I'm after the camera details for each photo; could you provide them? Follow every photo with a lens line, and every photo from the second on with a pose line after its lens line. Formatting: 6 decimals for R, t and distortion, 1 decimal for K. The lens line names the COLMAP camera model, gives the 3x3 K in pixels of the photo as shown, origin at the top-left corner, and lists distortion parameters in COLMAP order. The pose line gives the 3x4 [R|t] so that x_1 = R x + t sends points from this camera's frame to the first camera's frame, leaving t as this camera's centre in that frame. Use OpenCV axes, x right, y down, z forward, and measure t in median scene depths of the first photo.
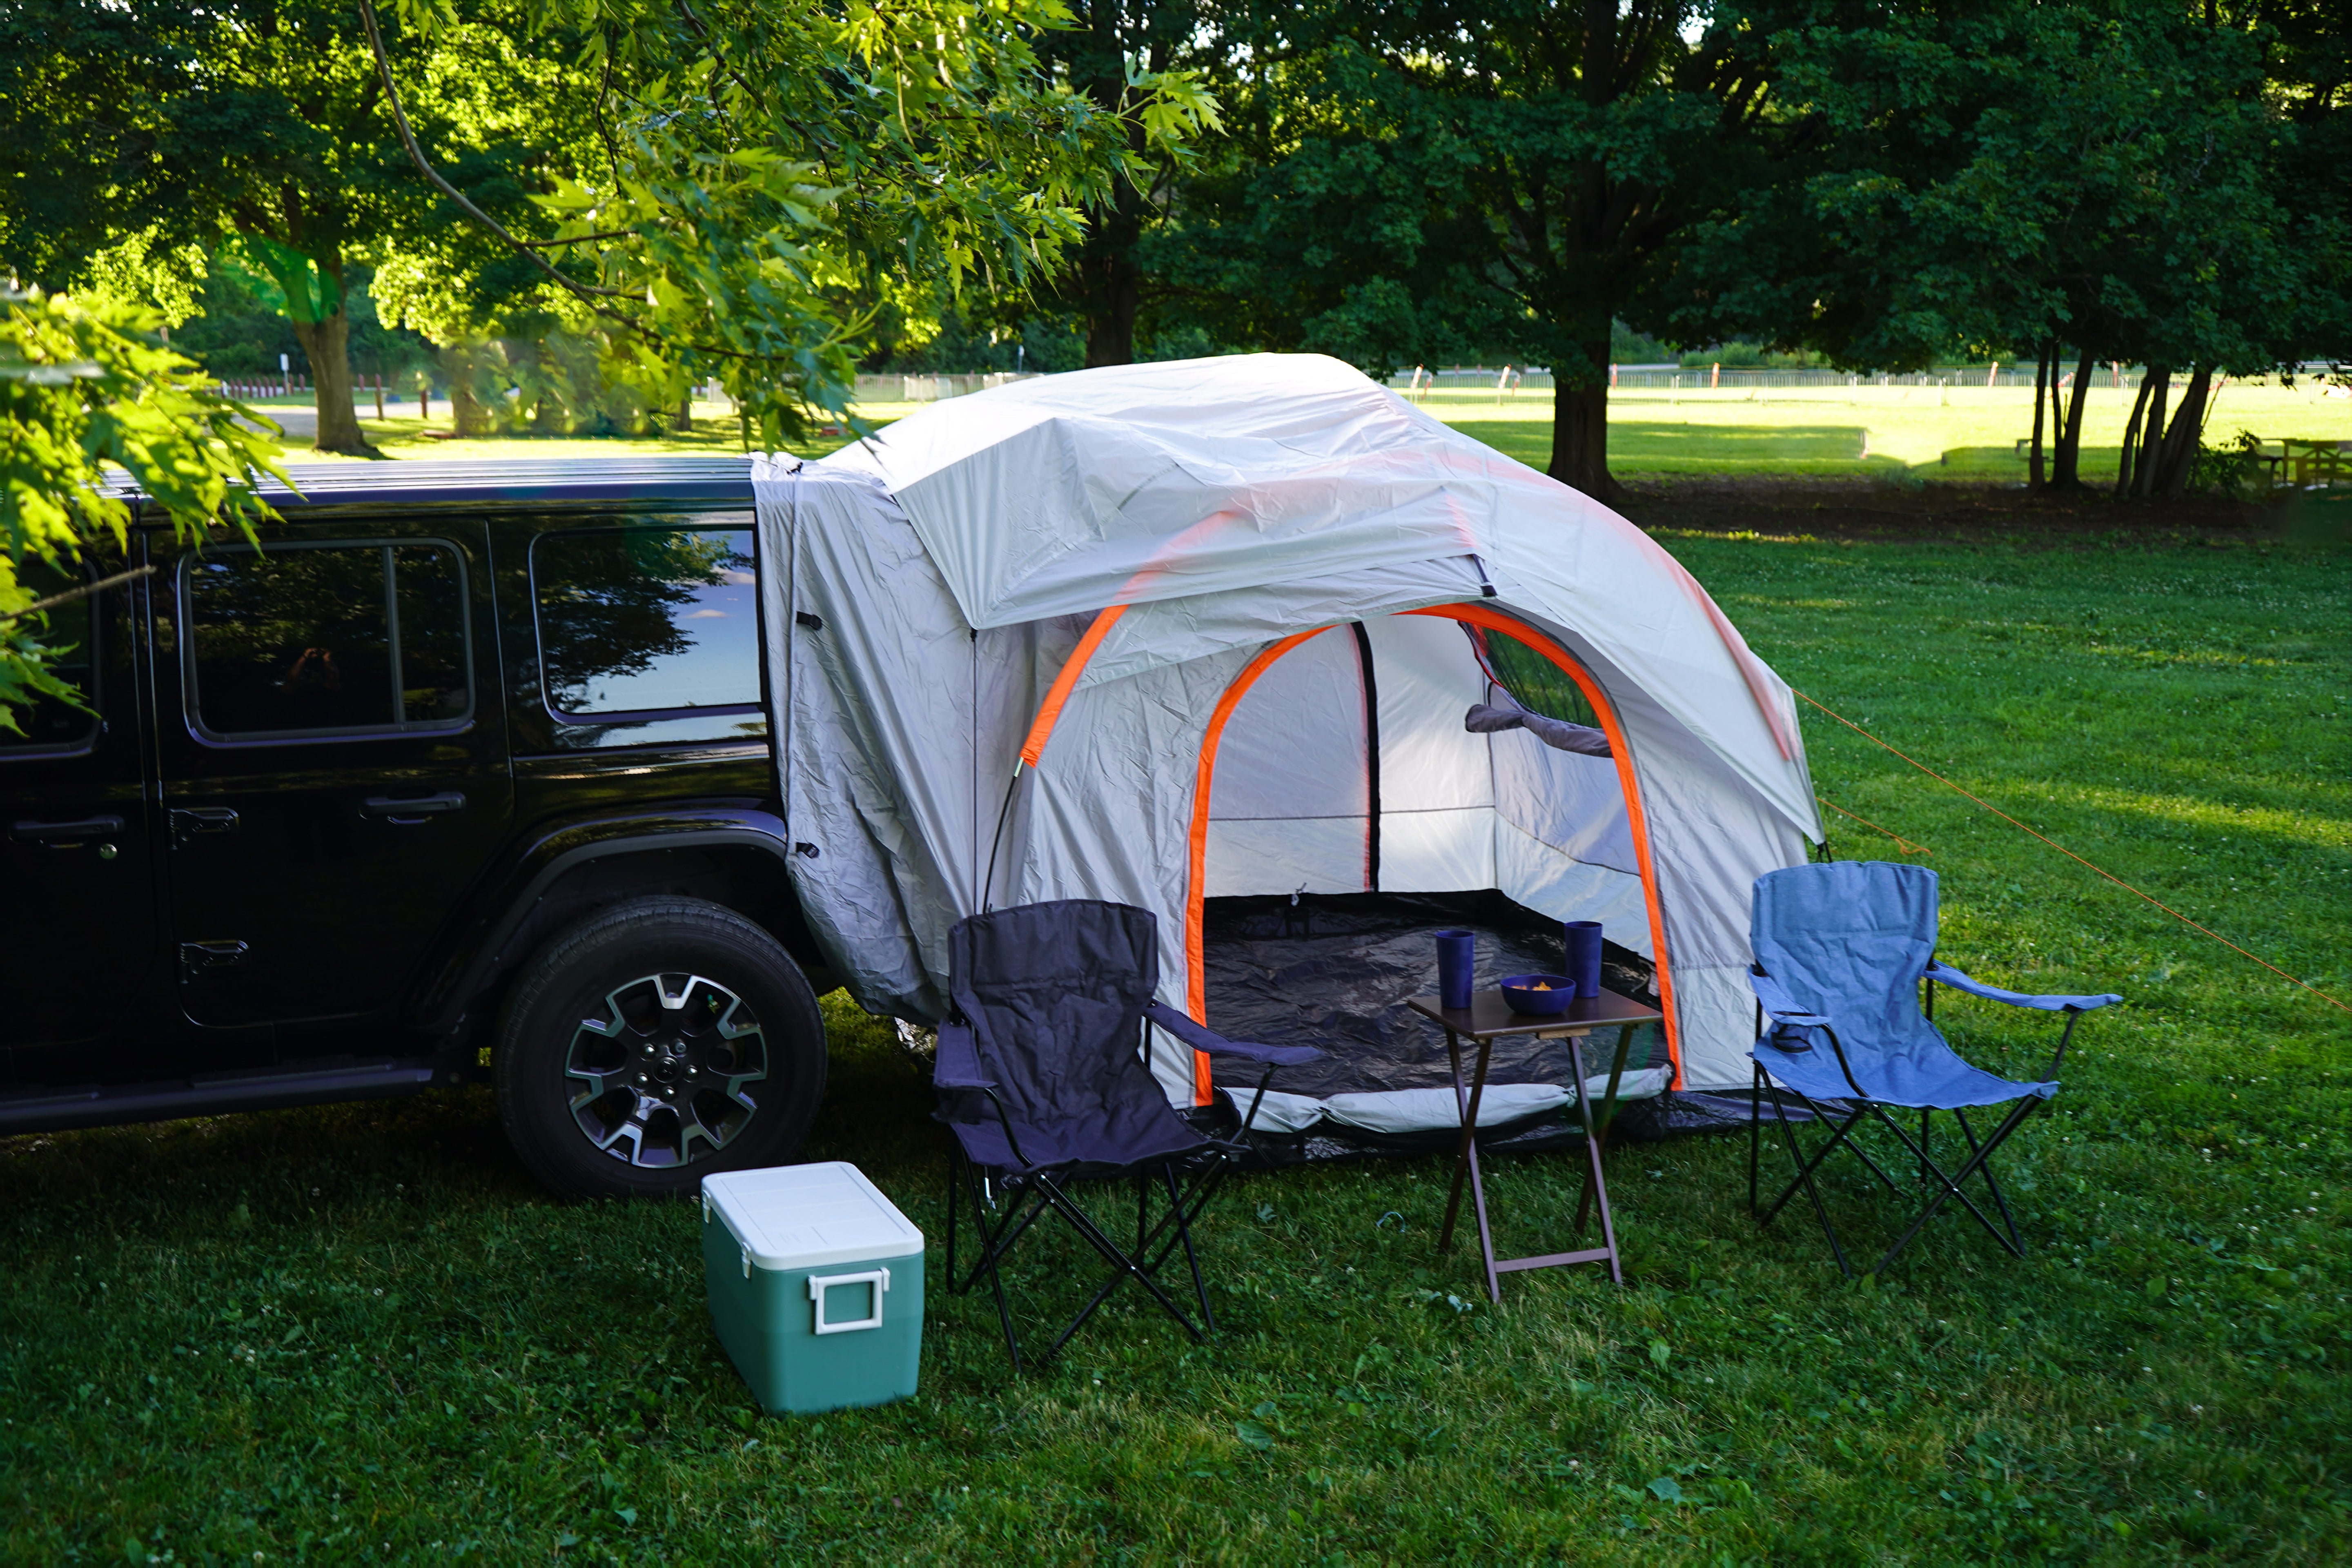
lens RADIAL K [[2498.9, 0, 1171.0], [0, 2498.9, 825.0], [0, 0, 1]] dist [0.026091, 0.000000]
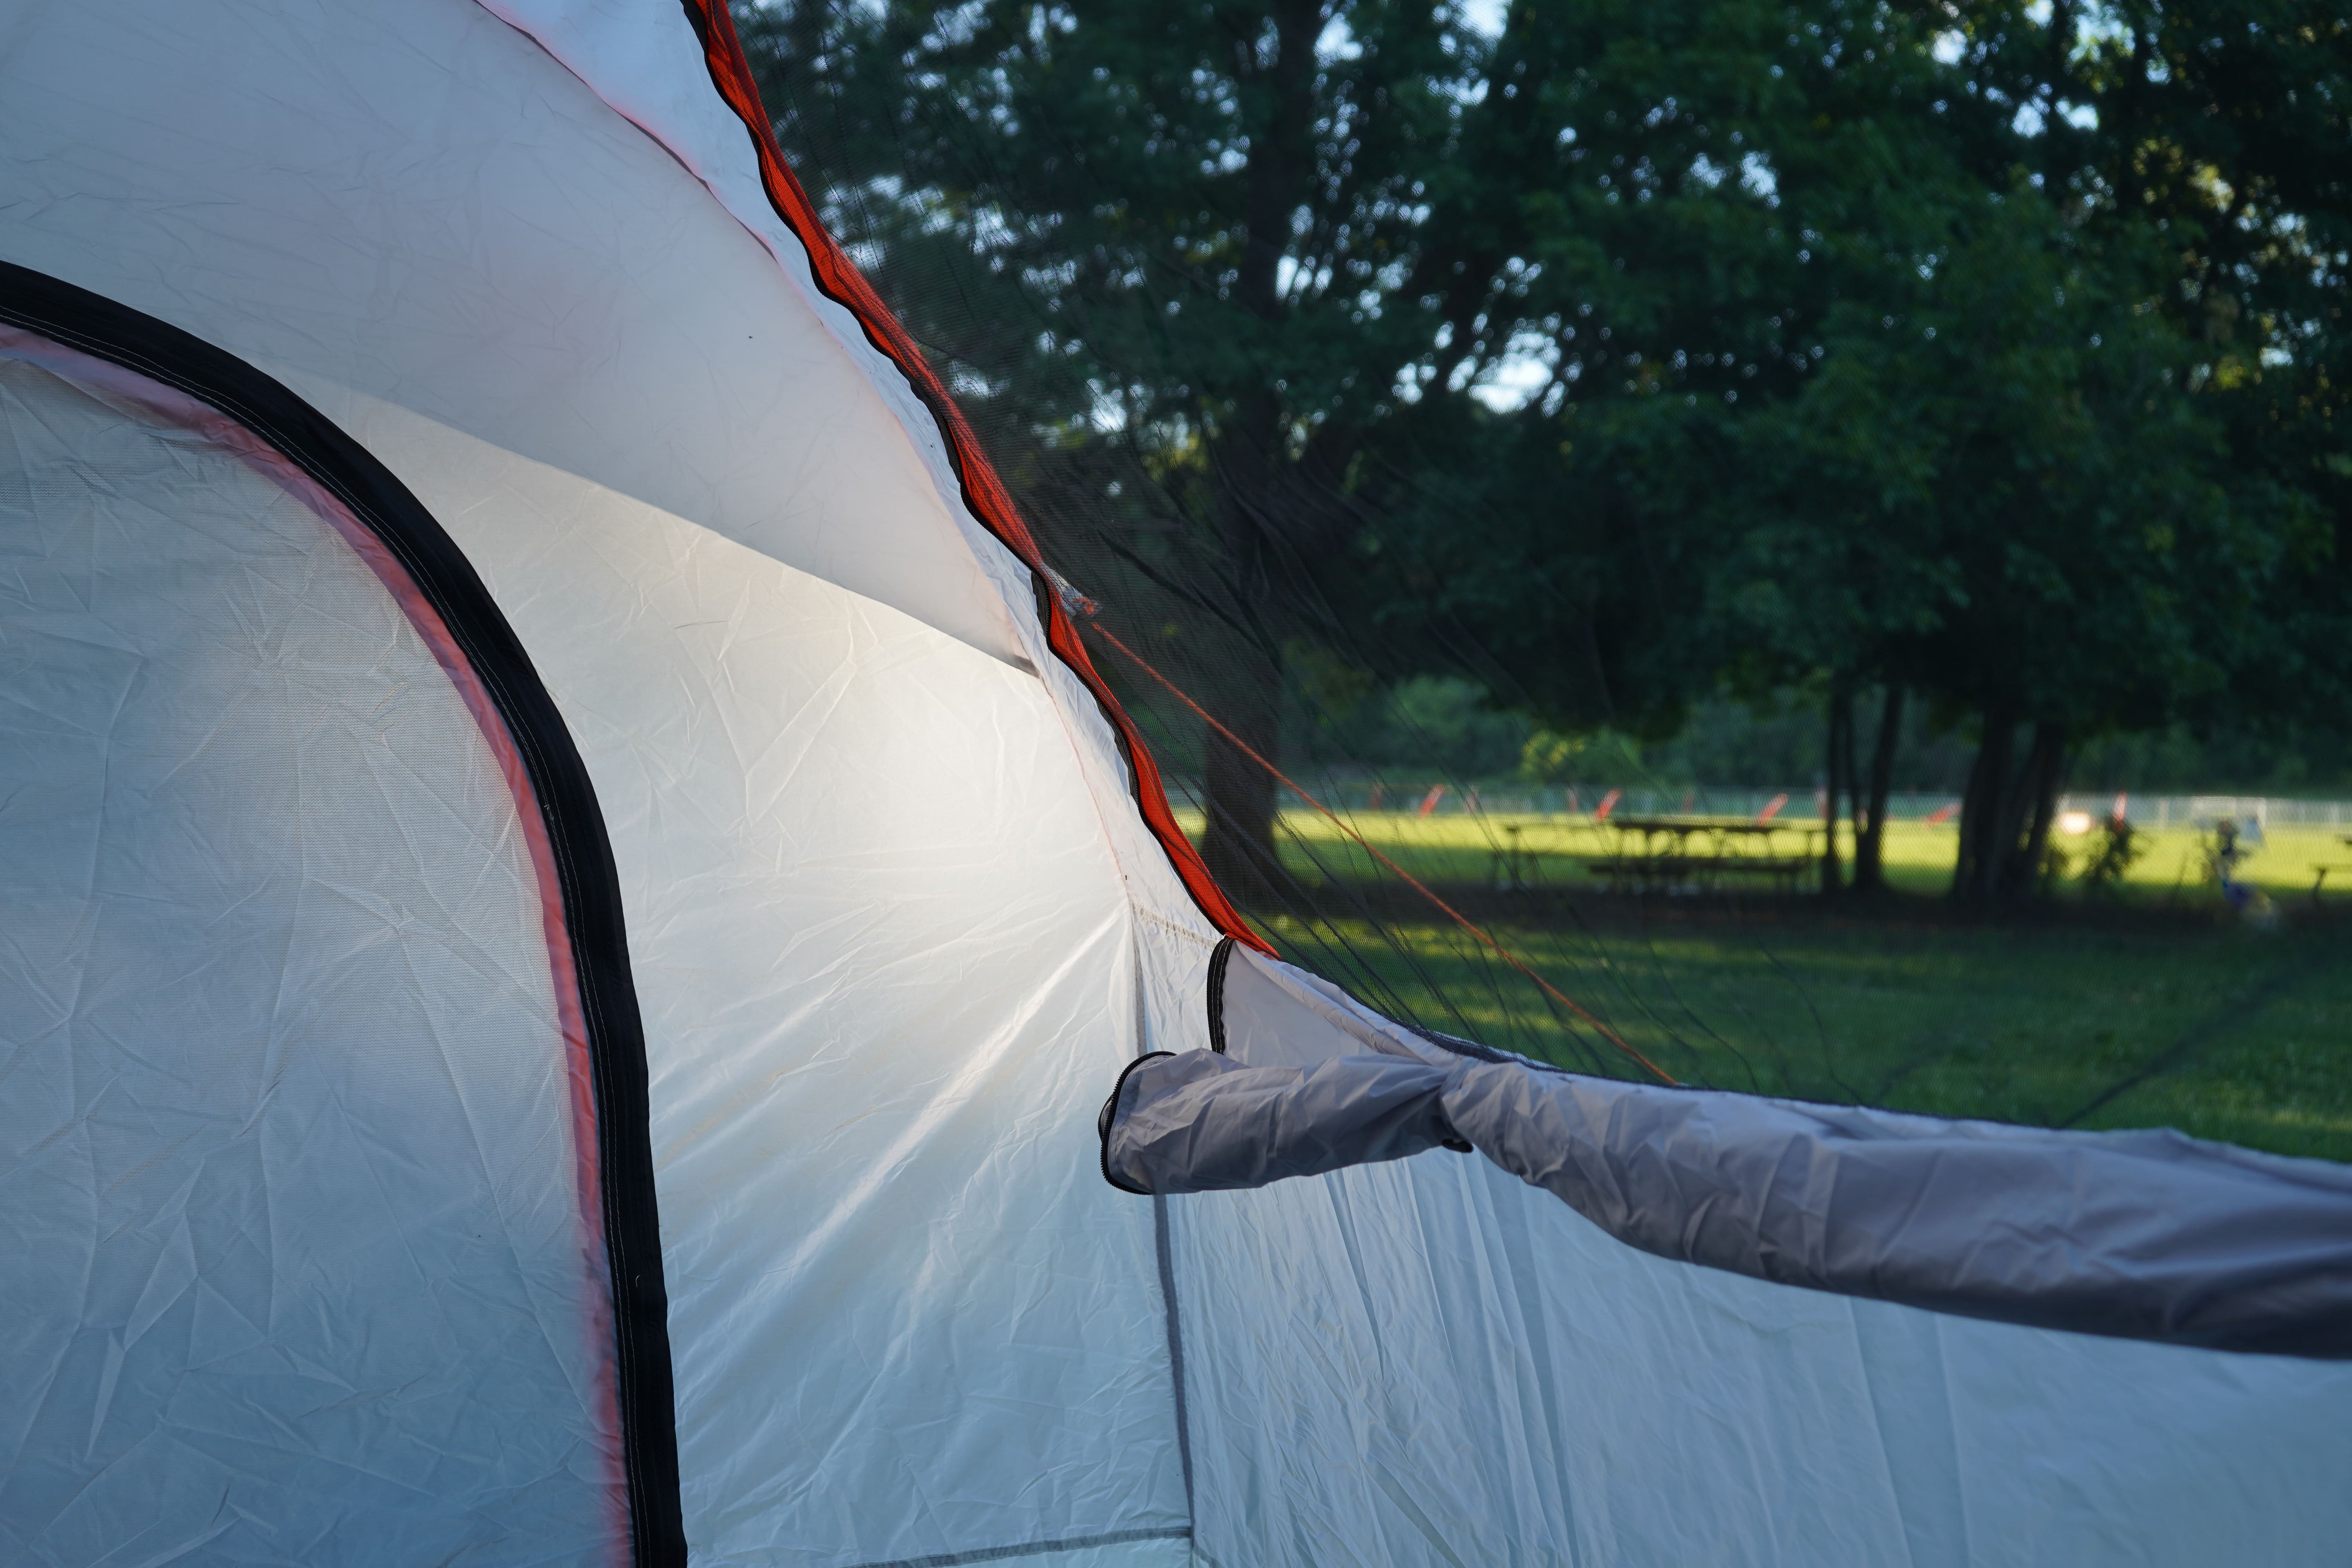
lens RADIAL K [[2734.0, 0, 1163.1], [0, 2734.0, 778.3], [0, 0, 1]] dist [0.009991, 0.000000]
pose [[0.989475, 0.019420, 0.143397, 0.120187], [0.009264, 0.980420, -0.196698, -0.035538], [-0.144409, 0.195956, 0.969921, 1.035067]]
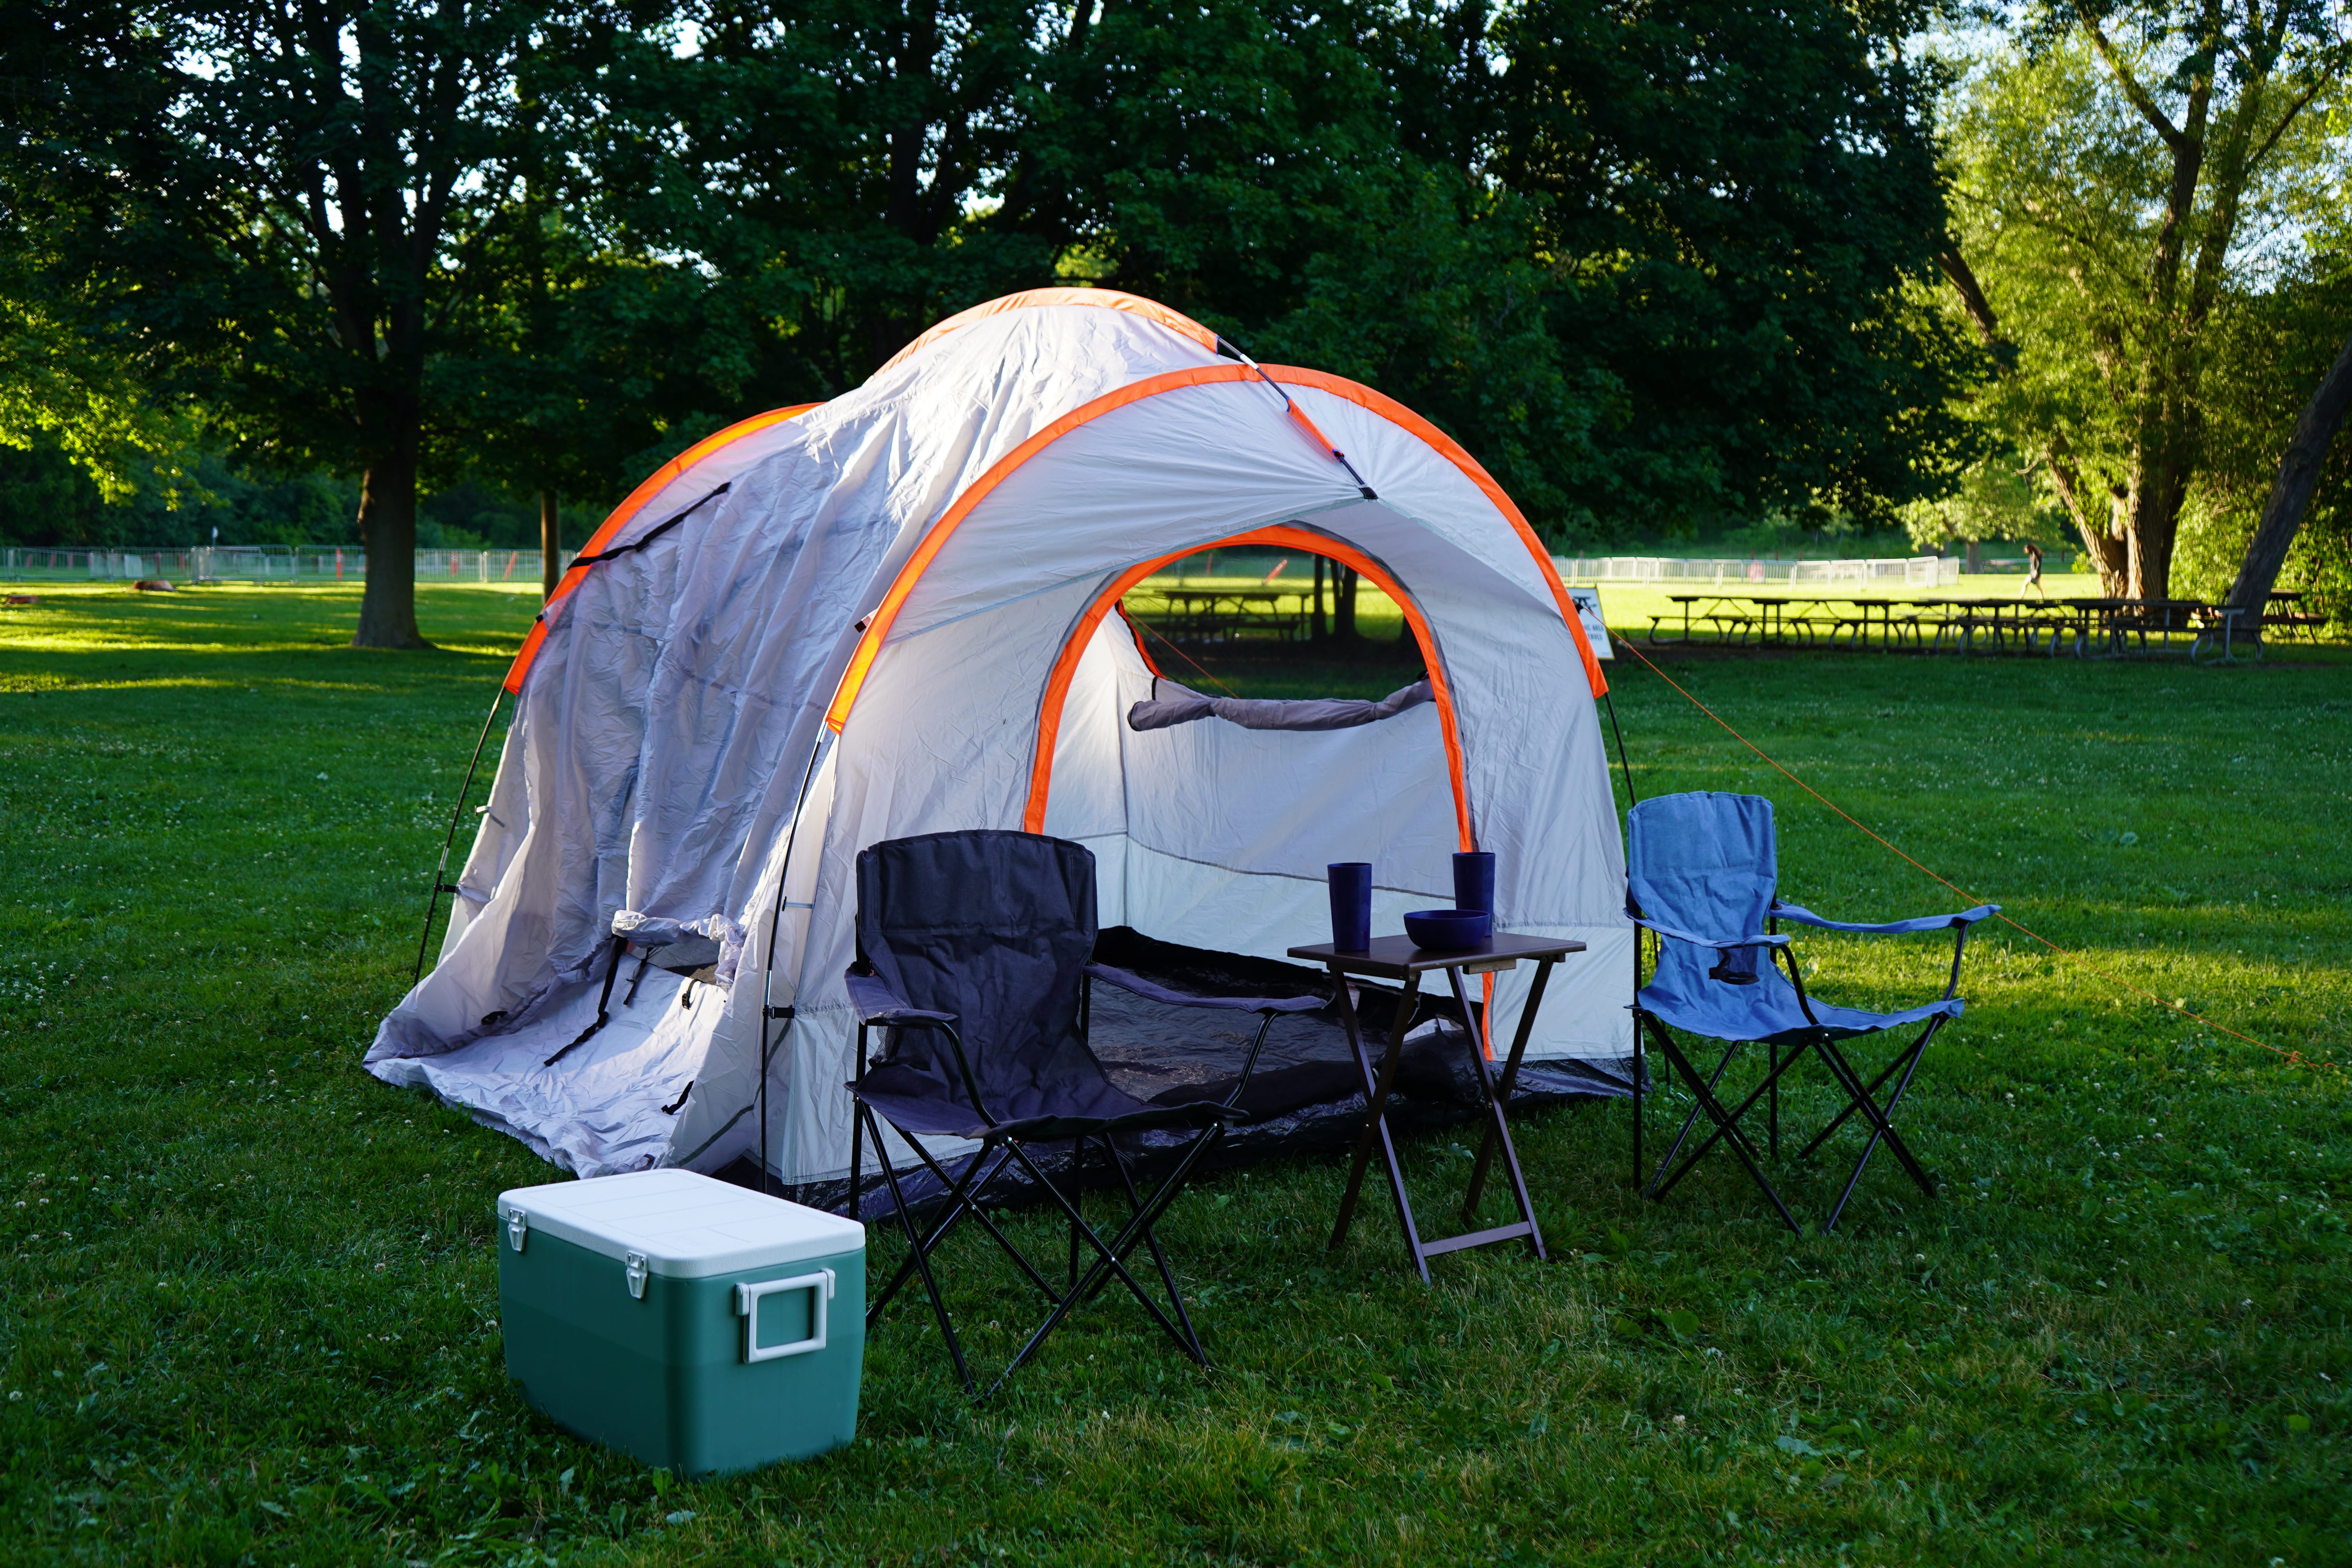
lens RADIAL K [[2498.9, 0, 1173.8], [0, 2498.9, 791.5], [0, 0, 1]] dist [0.026091, 0.000000]
pose [[0.948607, -0.020952, 0.315763, -0.199049], [0.051914, 0.994591, -0.089966, 0.086214], [-0.312170, 0.101735, 0.944563, 0.196111]]
